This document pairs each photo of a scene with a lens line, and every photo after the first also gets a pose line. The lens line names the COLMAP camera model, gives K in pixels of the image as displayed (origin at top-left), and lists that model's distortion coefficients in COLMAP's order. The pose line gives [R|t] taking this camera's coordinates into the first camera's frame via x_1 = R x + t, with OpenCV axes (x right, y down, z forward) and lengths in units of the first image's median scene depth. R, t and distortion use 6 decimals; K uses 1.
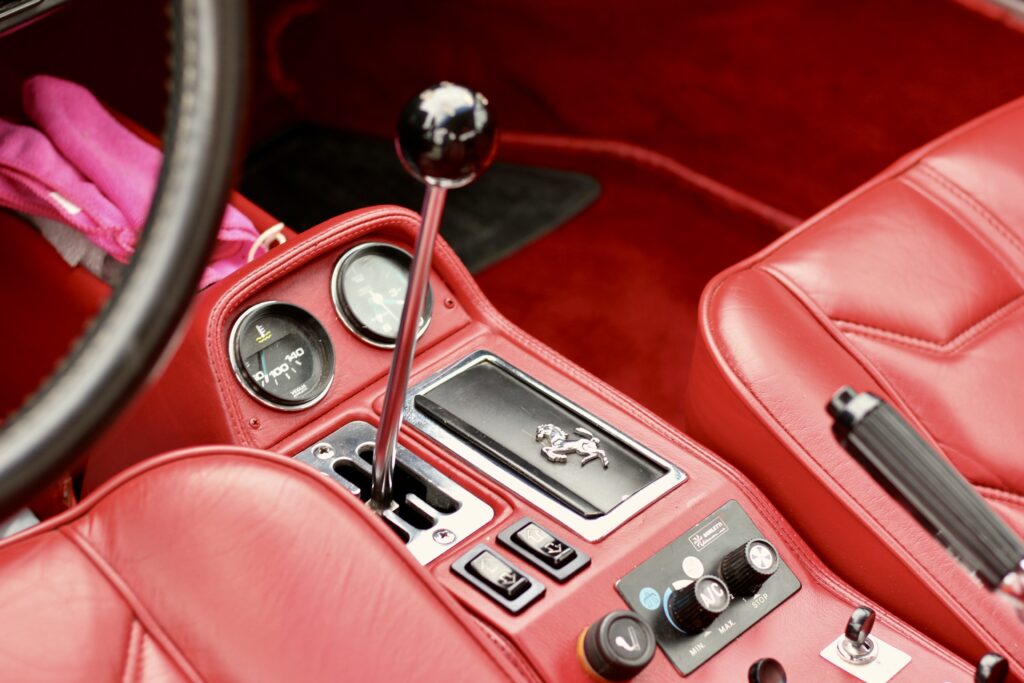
lens RADIAL K [[2594.6, 0, 512.0], [0, 2594.6, 341.5], [0, 0, 1]] dist [-0.122087, 0.767206]
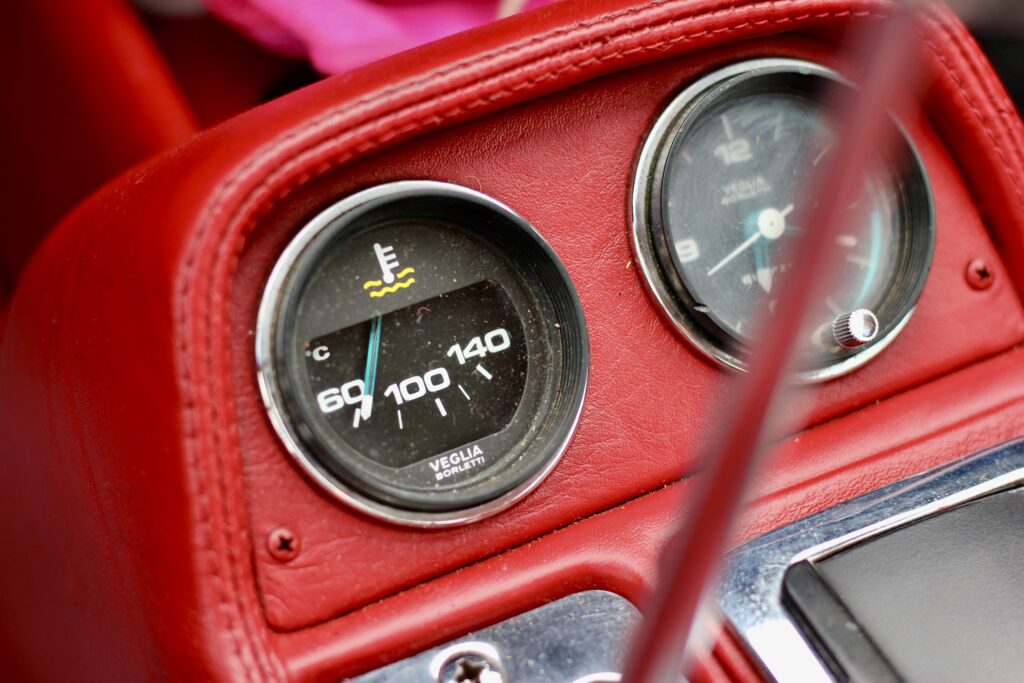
lens RADIAL K [[2594.6, 0, 512.0], [0, 2594.6, 341.5], [0, 0, 1]] dist [-0.122087, 0.767206]
pose [[0.946172, 0.234591, -0.222991, -0.003914], [-0.201358, 0.966043, 0.161913, -0.045523], [0.253402, -0.108297, 0.961280, 0.600754]]
